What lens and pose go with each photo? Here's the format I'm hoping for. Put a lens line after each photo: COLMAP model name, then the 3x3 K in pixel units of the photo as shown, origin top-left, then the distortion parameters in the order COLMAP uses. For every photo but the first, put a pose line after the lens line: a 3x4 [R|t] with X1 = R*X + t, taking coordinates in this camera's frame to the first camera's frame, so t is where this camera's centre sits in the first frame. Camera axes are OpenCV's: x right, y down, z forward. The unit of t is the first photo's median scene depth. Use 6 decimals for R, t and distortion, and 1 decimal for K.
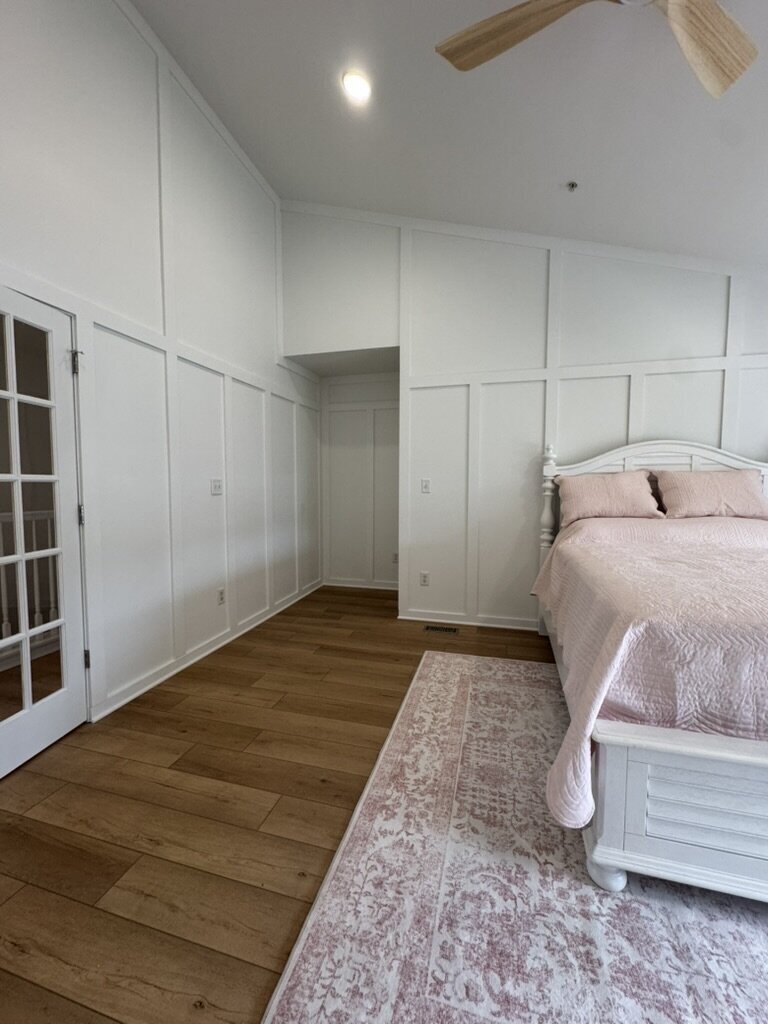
lens RADIAL K [[407.7, 0, 384.0], [0, 407.7, 512.0], [0, 0, 1]] dist [0.000336, 0.000293]
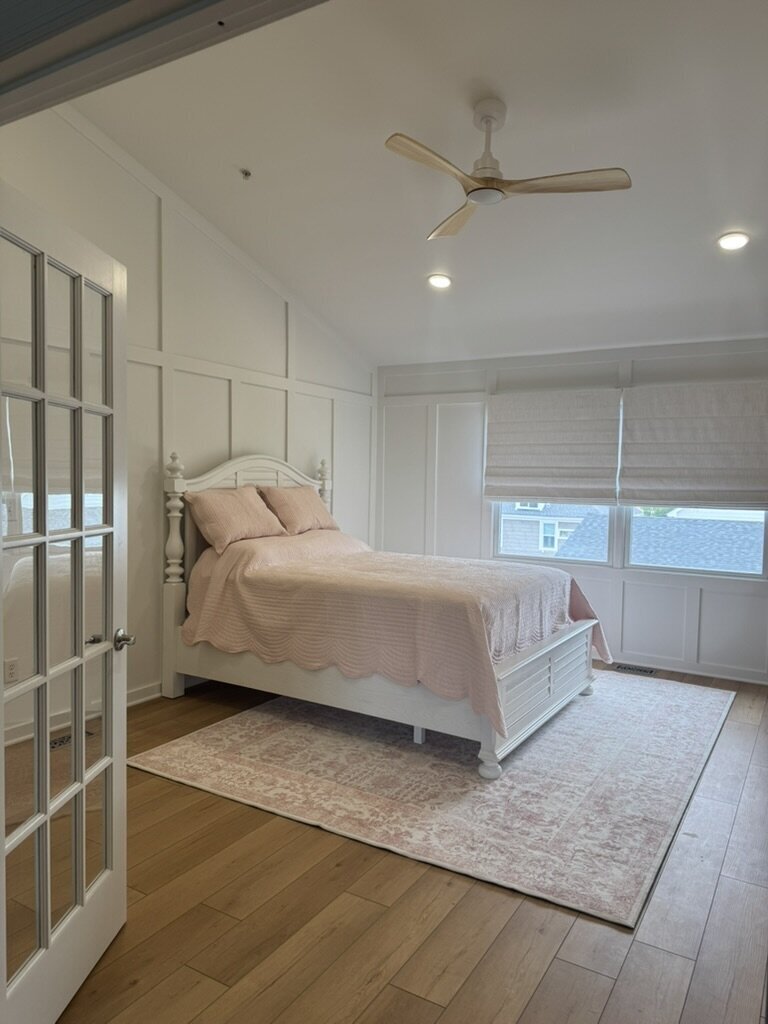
lens RADIAL K [[727.0, 0, 381.4], [0, 727.0, 513.7], [0, 0, 1]] dist [0.064568, -0.088182]
pose [[0.270904, -0.046818, 0.961467, -1.350588], [0.046484, 0.998288, 0.035513, -0.124979], [-0.961483, 0.035072, 0.272616, 0.379596]]
